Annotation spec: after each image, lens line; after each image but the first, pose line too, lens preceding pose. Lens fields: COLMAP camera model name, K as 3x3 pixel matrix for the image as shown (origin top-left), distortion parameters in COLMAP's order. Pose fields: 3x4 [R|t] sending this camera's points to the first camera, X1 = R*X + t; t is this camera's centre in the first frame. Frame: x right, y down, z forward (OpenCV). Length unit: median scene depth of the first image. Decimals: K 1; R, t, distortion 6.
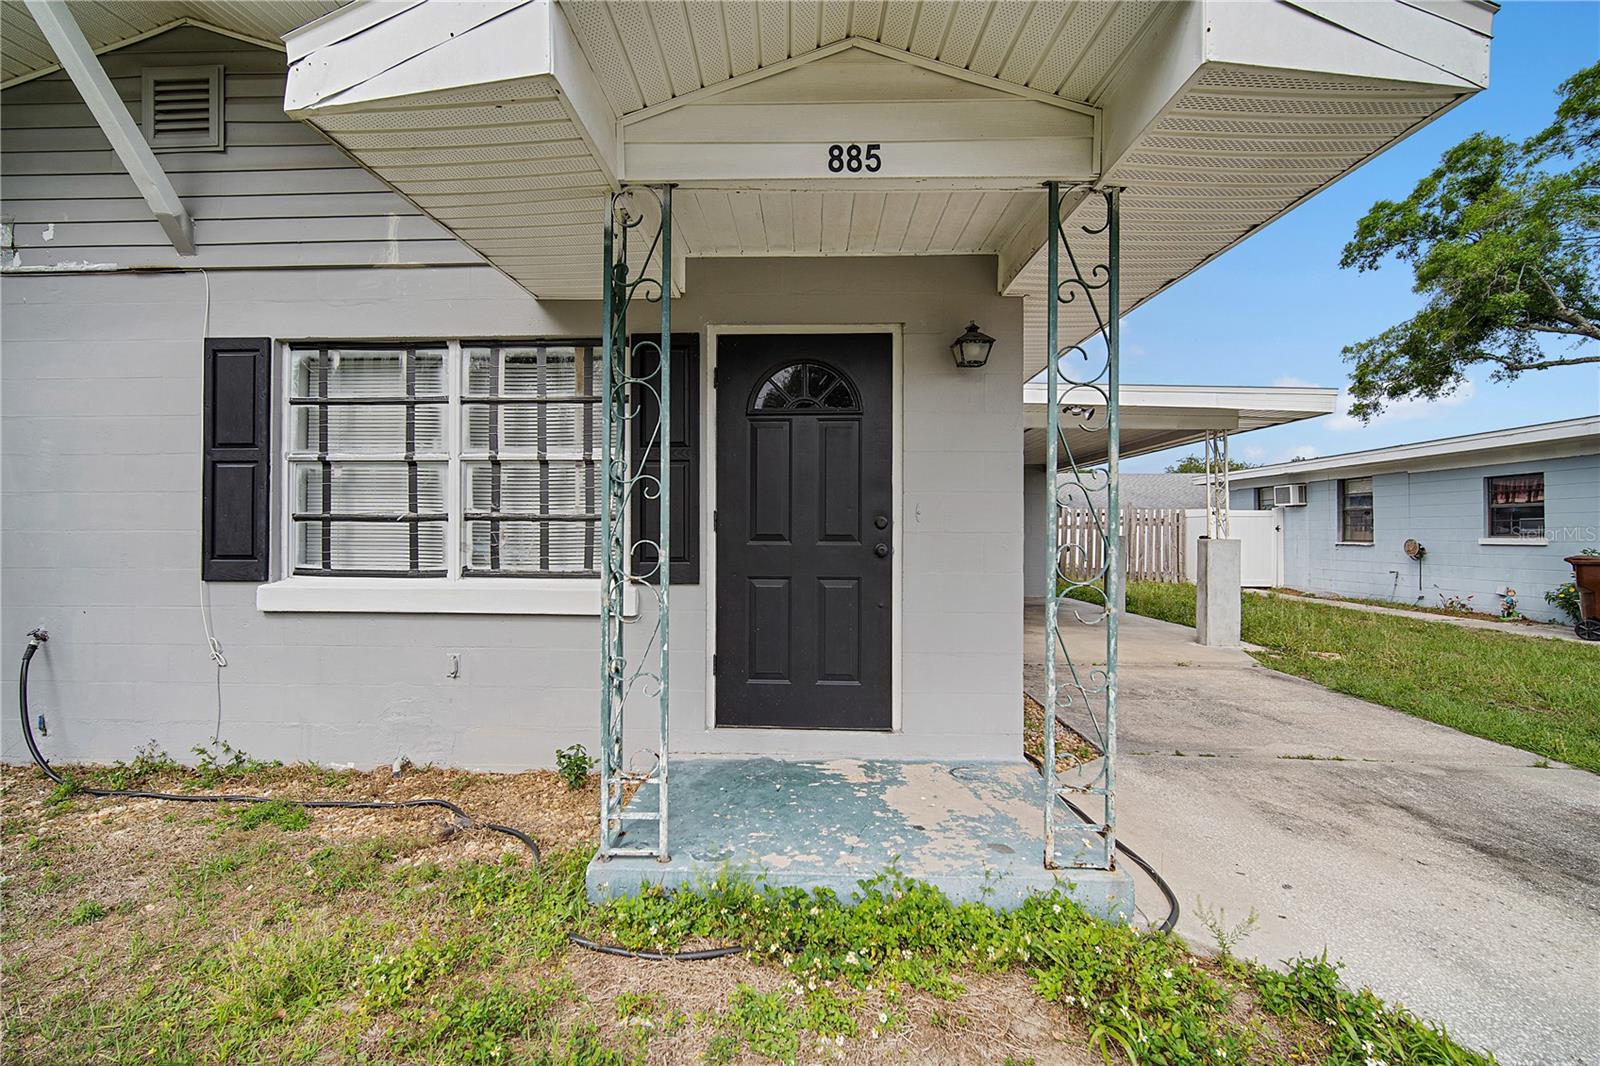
lens RADIAL K [[692.8, 0, 789.5], [0, 692.8, 524.4], [0, 0, 1]] dist [-0.017442, 0.001418]
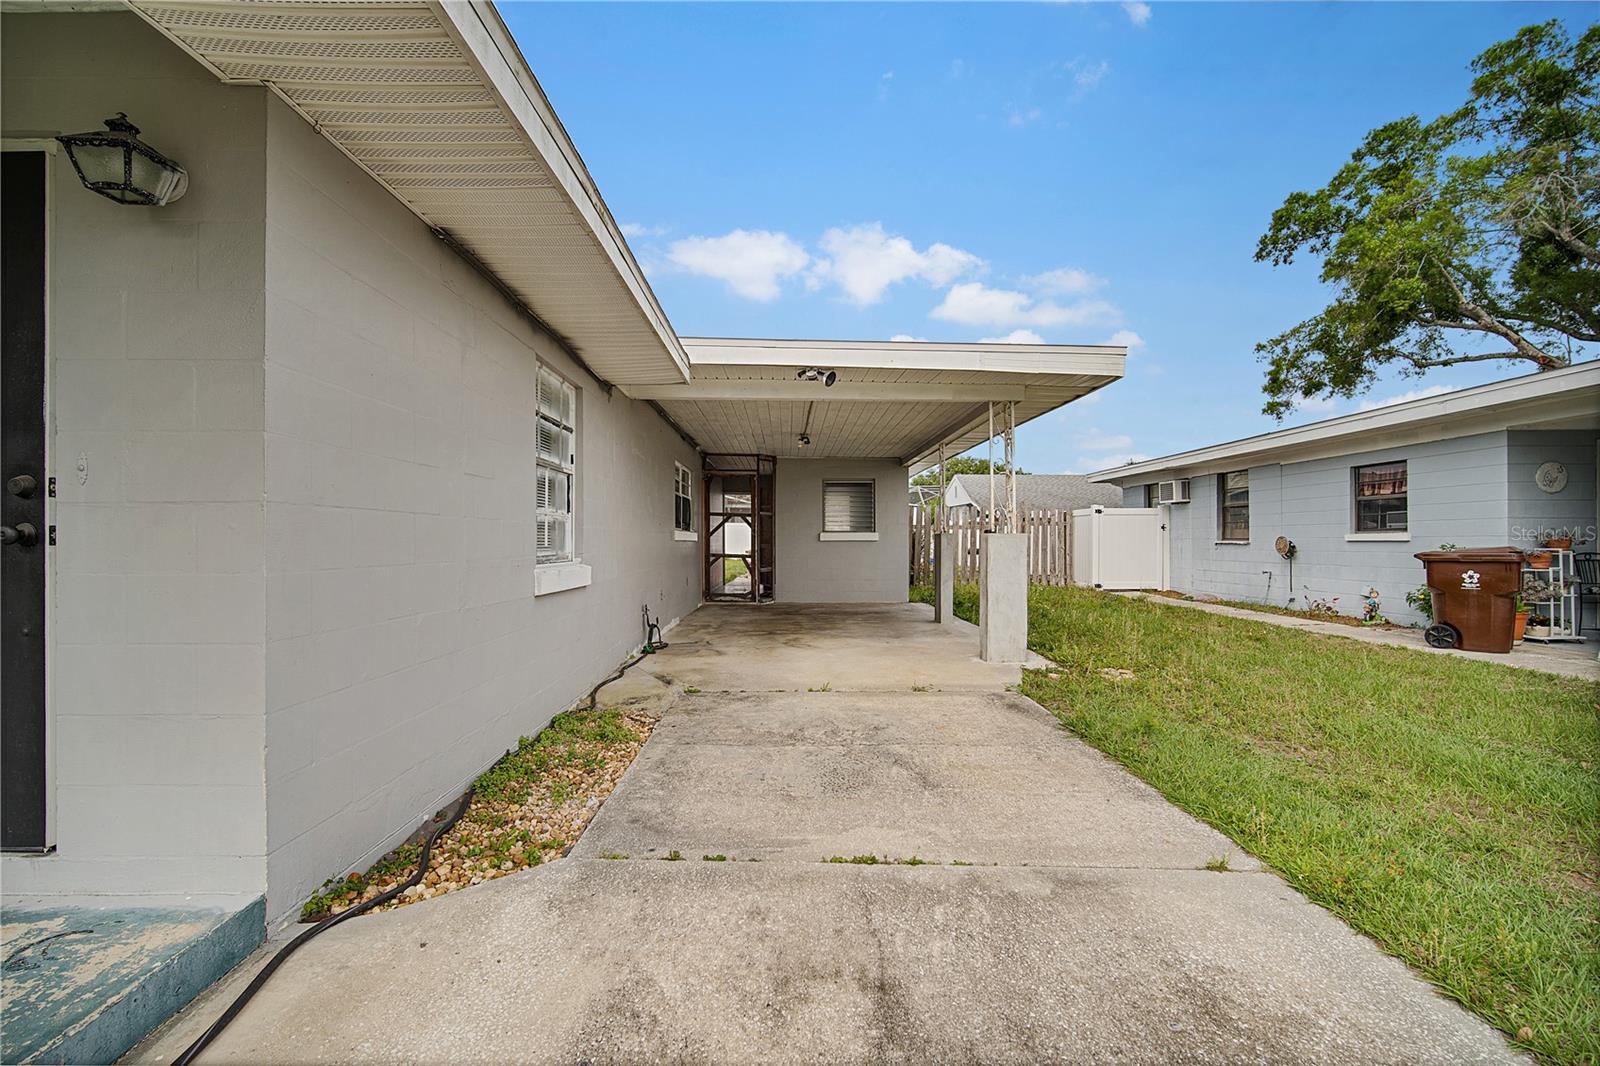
lens RADIAL K [[692.8, 0, 800.3], [0, 692.8, 546.9], [0, 0, 1]] dist [-0.017442, 0.001418]
pose [[0.998223, -0.007180, 0.059161, 0.188280], [0.005836, 0.999722, 0.022860, 0.009630], [-0.059309, -0.022474, 0.997987, 0.105559]]
